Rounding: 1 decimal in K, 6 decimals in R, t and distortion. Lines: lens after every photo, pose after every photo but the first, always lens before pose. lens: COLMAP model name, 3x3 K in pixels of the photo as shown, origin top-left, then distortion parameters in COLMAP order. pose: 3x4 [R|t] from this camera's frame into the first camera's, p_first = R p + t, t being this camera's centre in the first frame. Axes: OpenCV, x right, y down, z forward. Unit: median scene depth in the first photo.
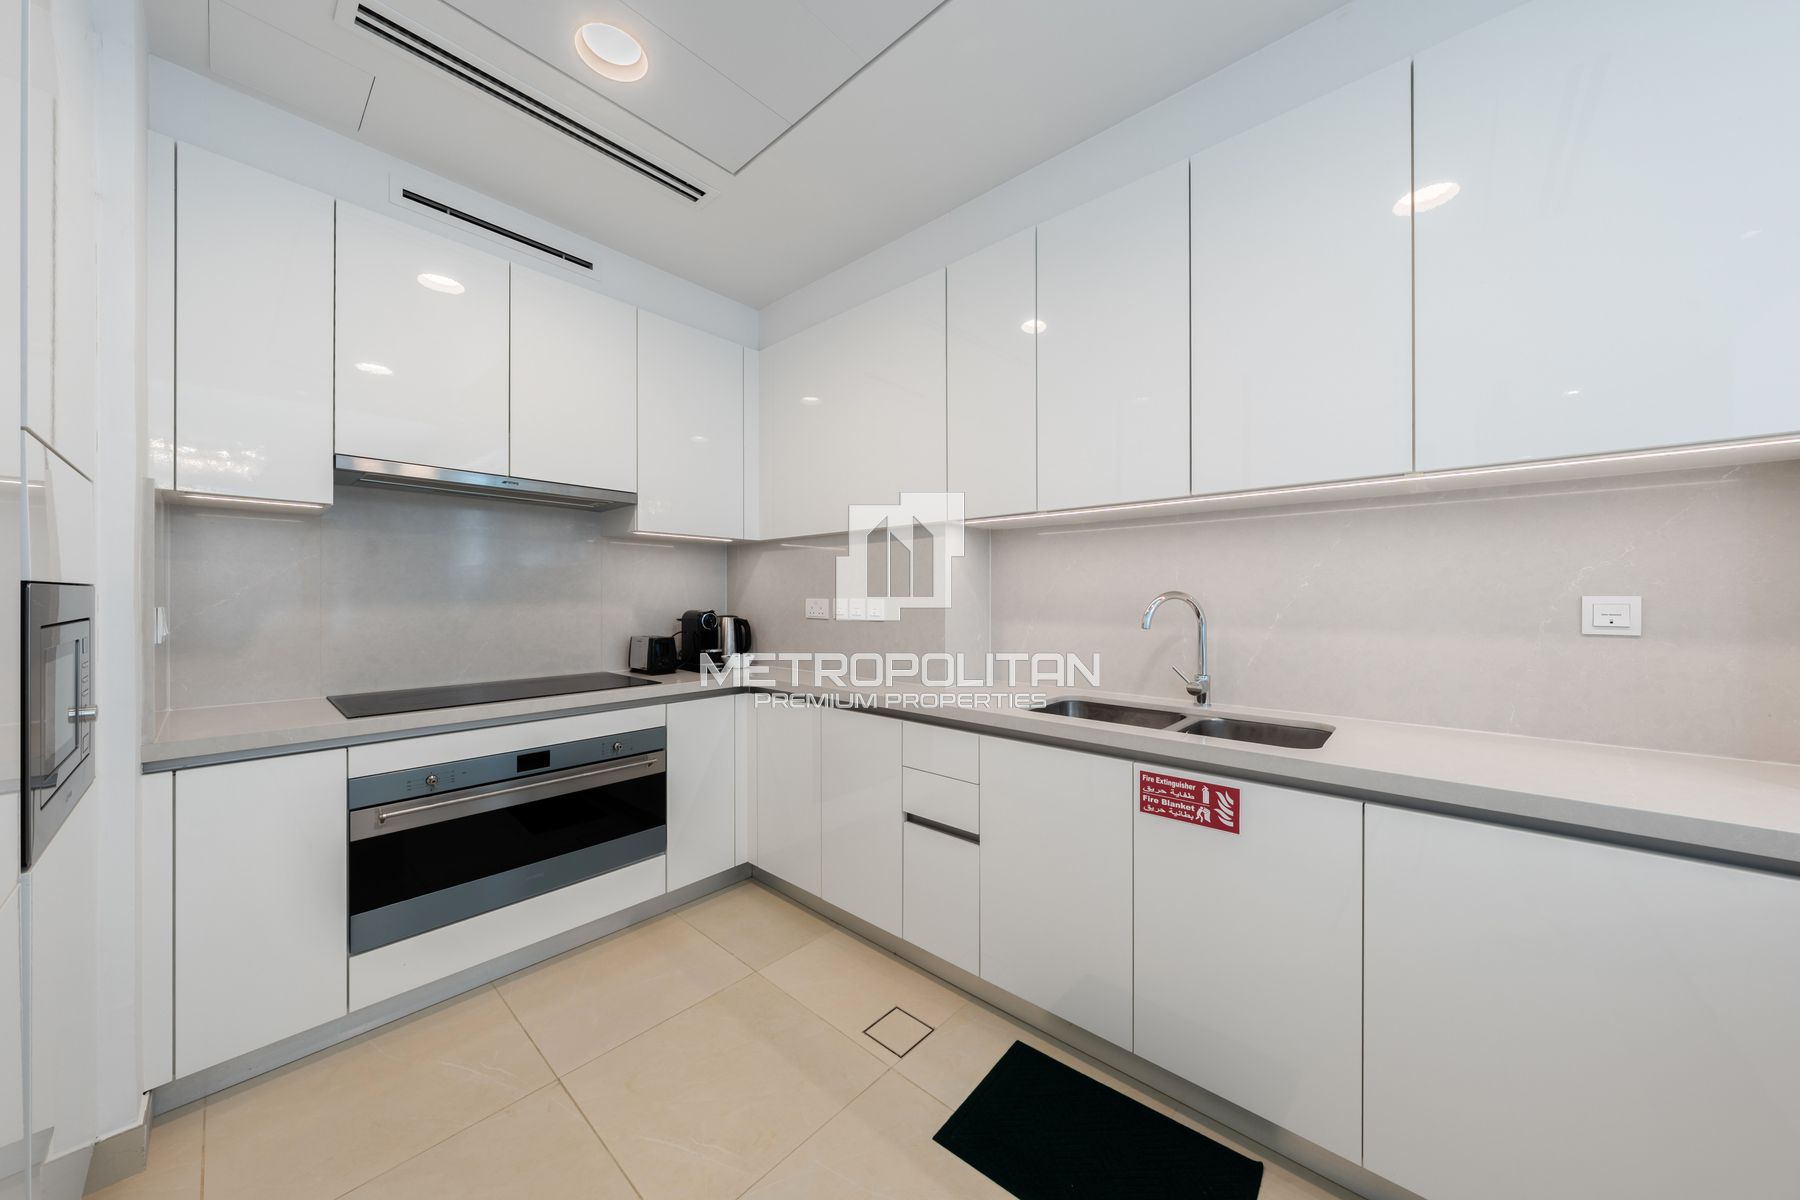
lens RADIAL K [[613.6, 0, 900.0], [0, 613.6, 600.0], [0, 0, 1]] dist [0.000936, 0.000029]
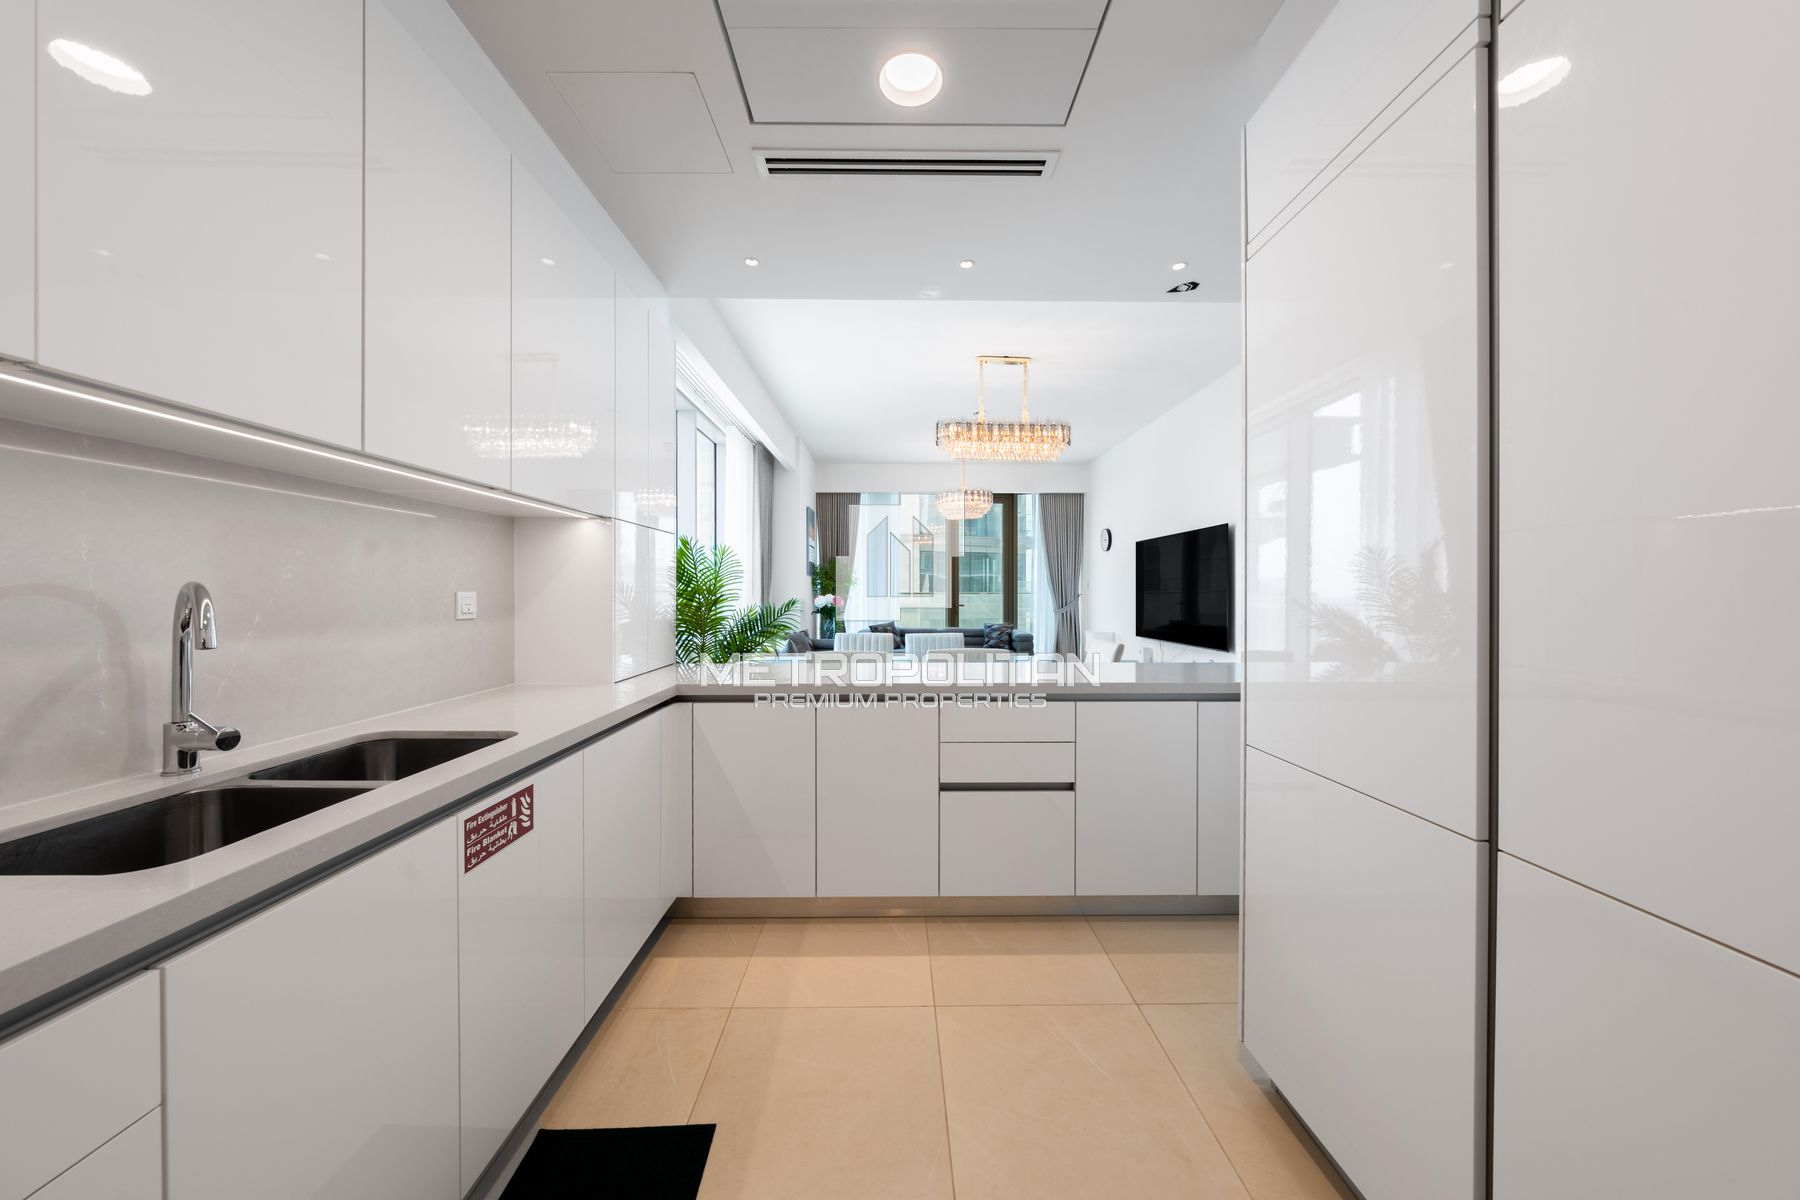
lens RADIAL K [[620.6, 0, 897.0], [0, 620.6, 591.6], [0, 0, 1]] dist [0.043897, 0.000004]
pose [[-0.671801, 0.000886, 0.740731, -0.585381], [-0.000131, 0.999999, -0.001314, -0.004801], [-0.740732, -0.000980, -0.671800, 1.196842]]
